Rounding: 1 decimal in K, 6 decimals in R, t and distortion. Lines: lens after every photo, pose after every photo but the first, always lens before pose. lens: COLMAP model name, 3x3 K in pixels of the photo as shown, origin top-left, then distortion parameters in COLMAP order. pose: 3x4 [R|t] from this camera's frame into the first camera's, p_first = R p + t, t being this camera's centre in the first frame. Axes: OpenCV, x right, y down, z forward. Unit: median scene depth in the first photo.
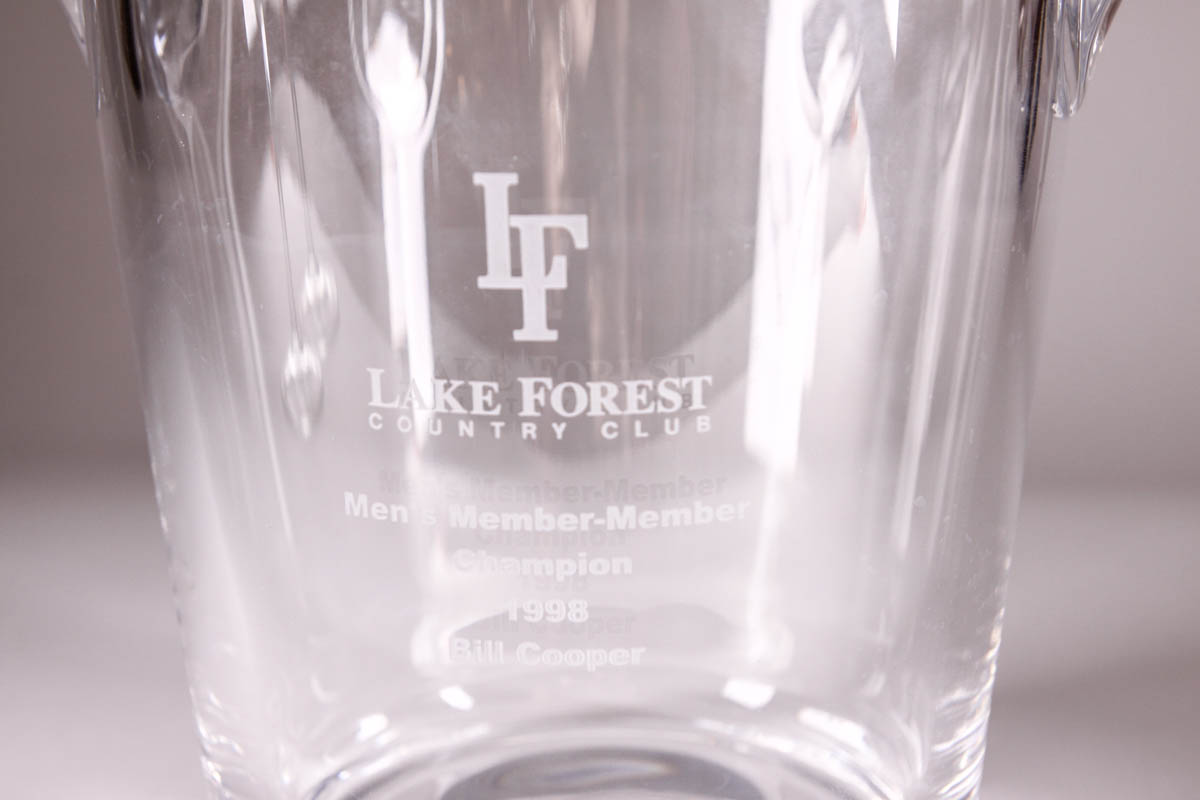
lens RADIAL K [[2089.6, 0, 600.0], [0, 2089.6, 400.0], [0, 0, 1]] dist [0.200524, -0.007096]
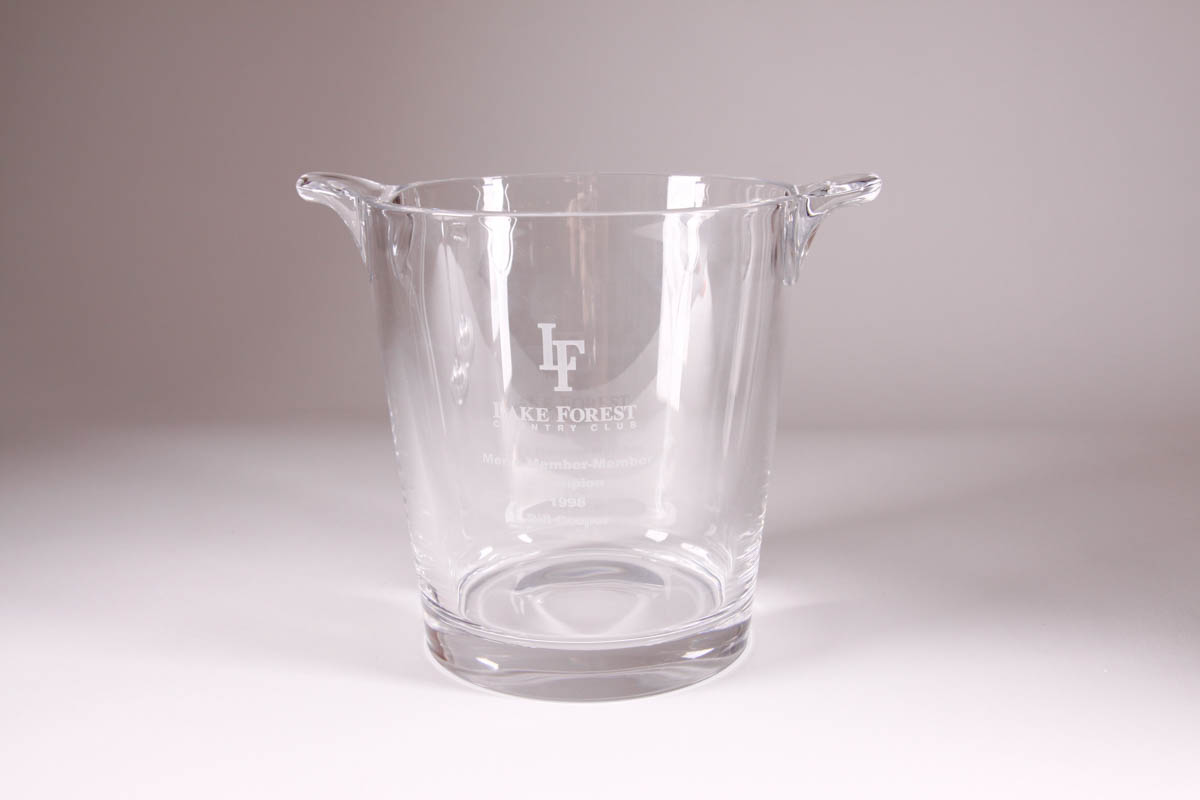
lens RADIAL K [[1562.2, 0, 600.0], [0, 1562.2, 400.0], [0, 0, 1]] dist [0.000238, 0.000160]
pose [[0.999846, -0.007459, 0.015910, -0.016782], [0.006673, 0.998783, 0.048858, -0.103551], [-0.016255, -0.048744, 0.998679, -0.784083]]
